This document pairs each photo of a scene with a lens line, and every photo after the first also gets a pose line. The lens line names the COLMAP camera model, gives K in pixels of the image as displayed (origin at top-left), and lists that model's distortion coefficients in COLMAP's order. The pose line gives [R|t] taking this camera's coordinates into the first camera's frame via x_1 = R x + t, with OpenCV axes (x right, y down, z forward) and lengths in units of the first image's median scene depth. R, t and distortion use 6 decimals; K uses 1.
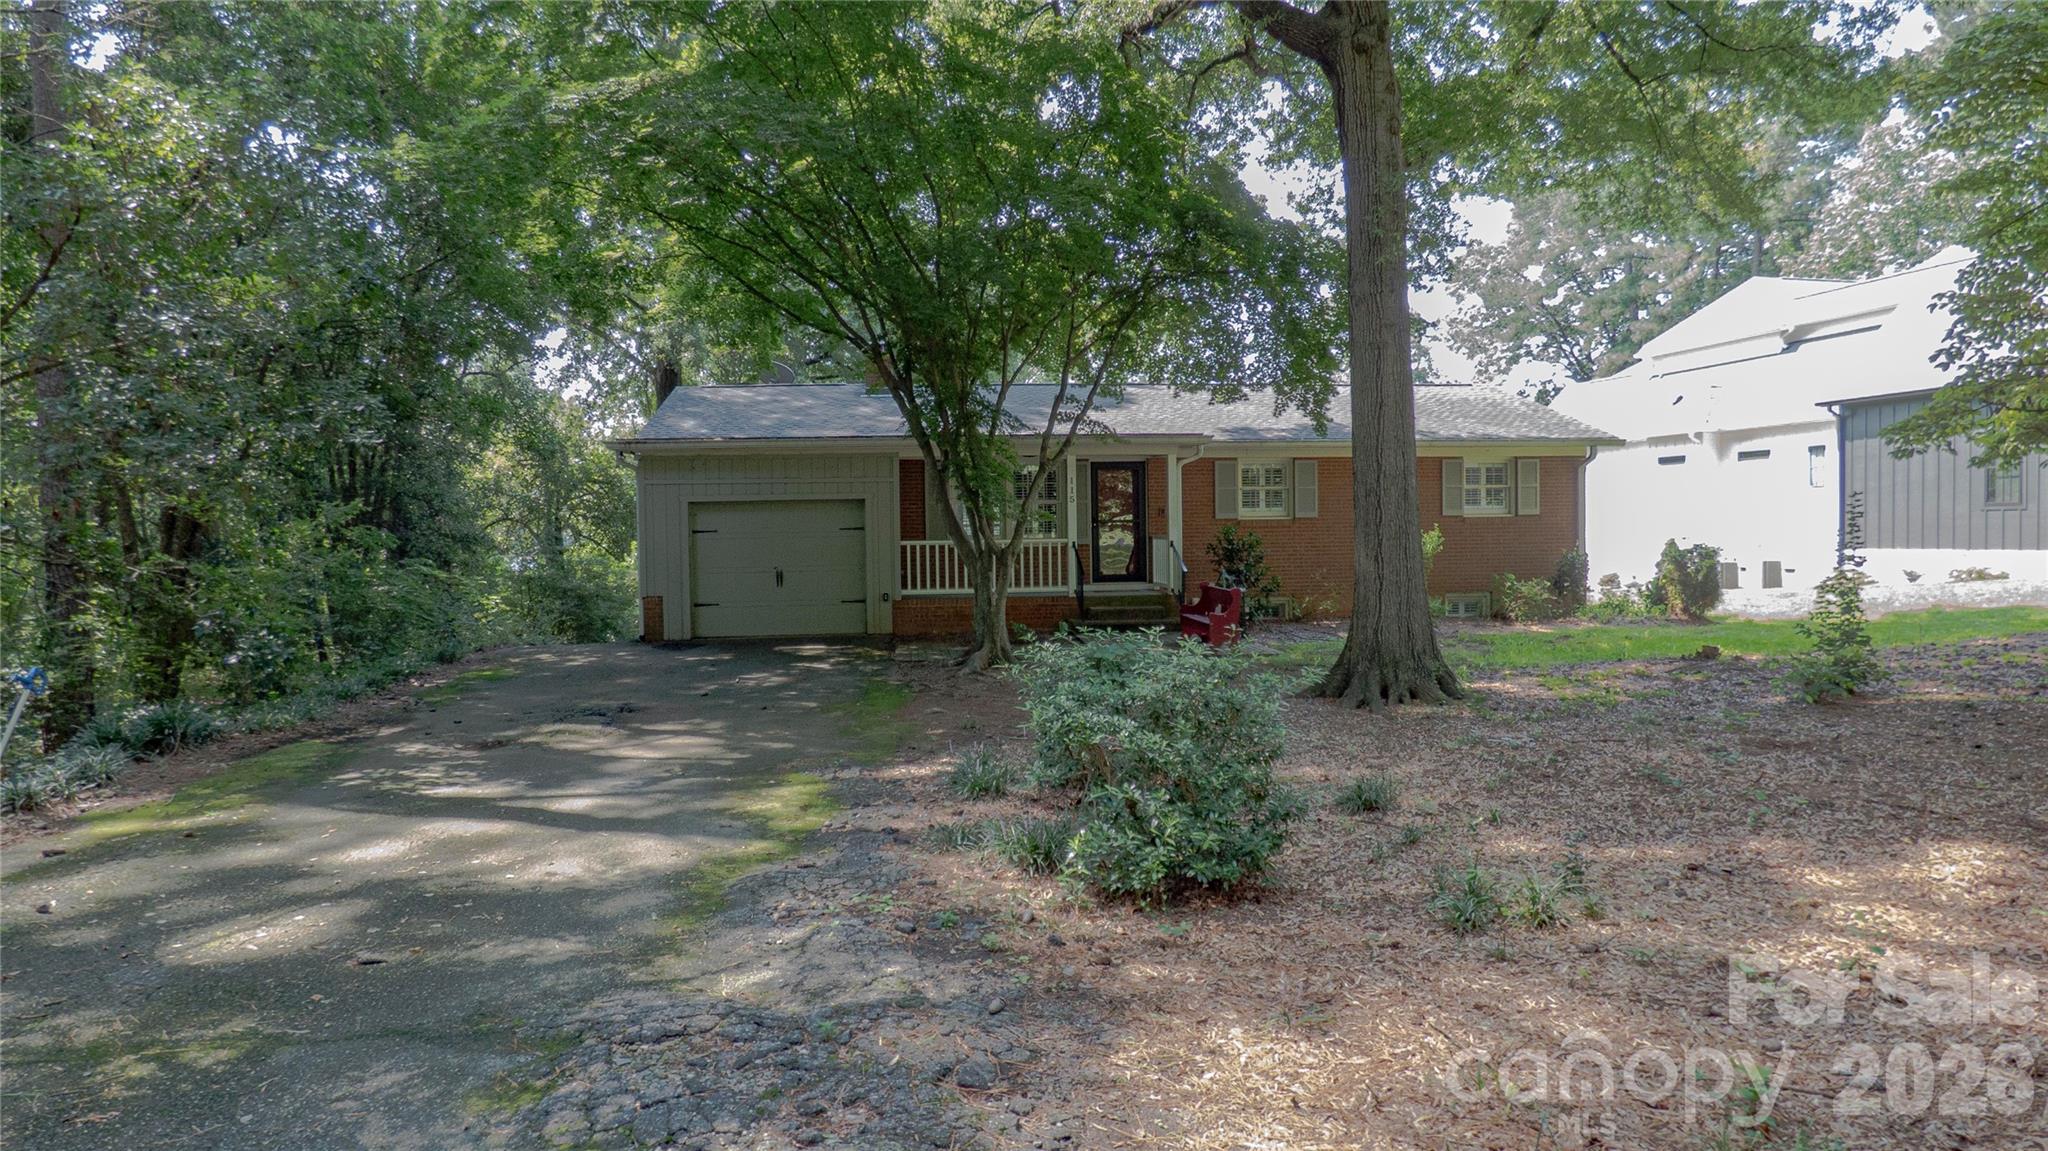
lens RADIAL K [[1224.6, 0, 1019.9], [0, 1224.6, 577.7], [0, 0, 1]] dist [-0.032506, 0.014320]
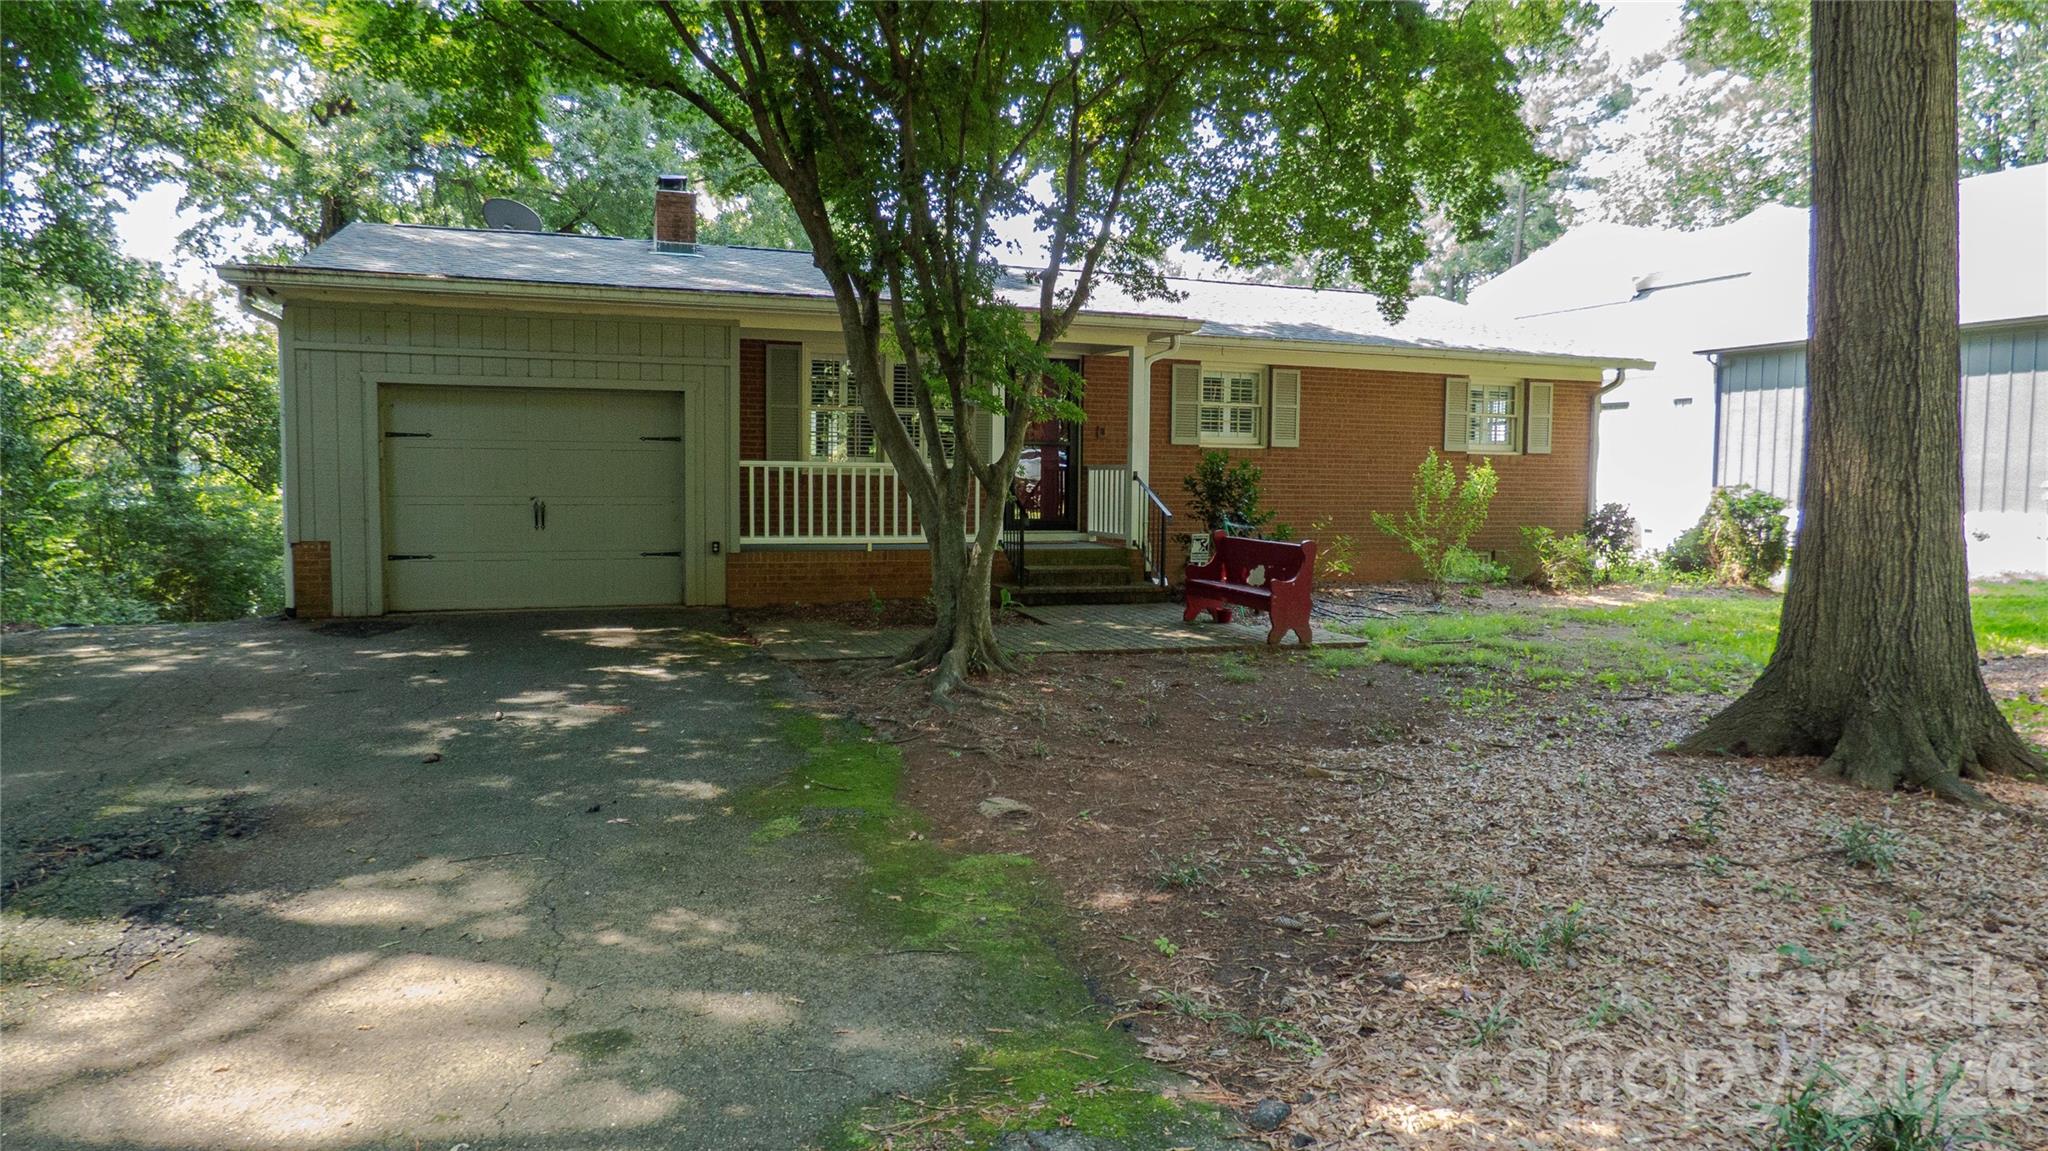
lens RADIAL K [[1224.6, 0, 1034.7], [0, 1224.6, 571.2], [0, 0, 1]] dist [-0.032506, 0.014320]
pose [[0.970687, 0.007263, 0.240239, -0.099946], [-0.015466, 0.999359, 0.032278, 0.004980], [-0.239850, -0.035048, 0.970177, 0.339324]]
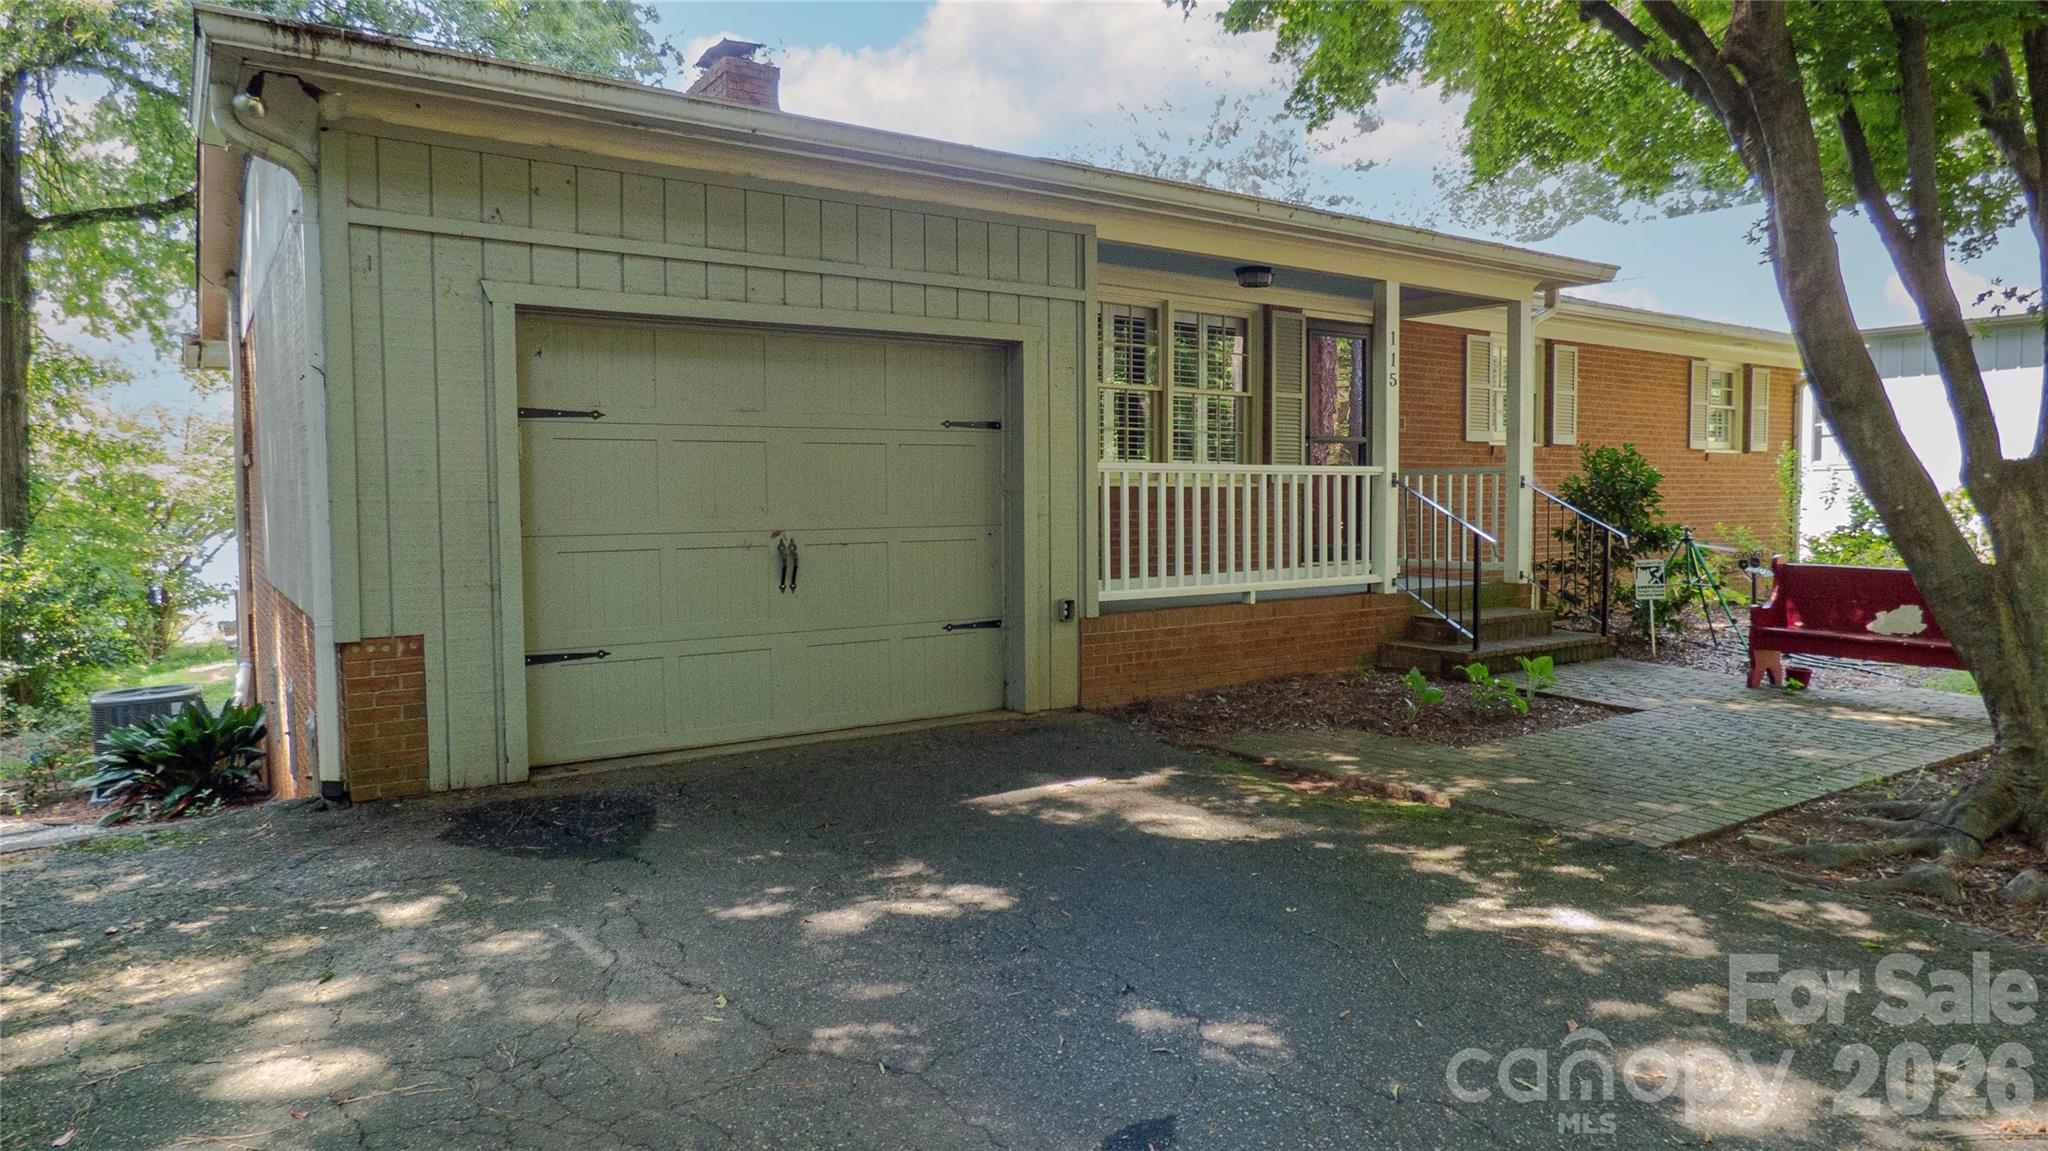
lens RADIAL K [[1224.6, 0, 1023.4], [0, 1224.6, 573.6], [0, 0, 1]] dist [-0.032506, 0.014320]
pose [[0.873812, -0.021775, 0.485776, -0.299727], [0.013594, 0.999700, 0.020358, -0.003065], [-0.486073, -0.011186, 0.873846, 0.672206]]
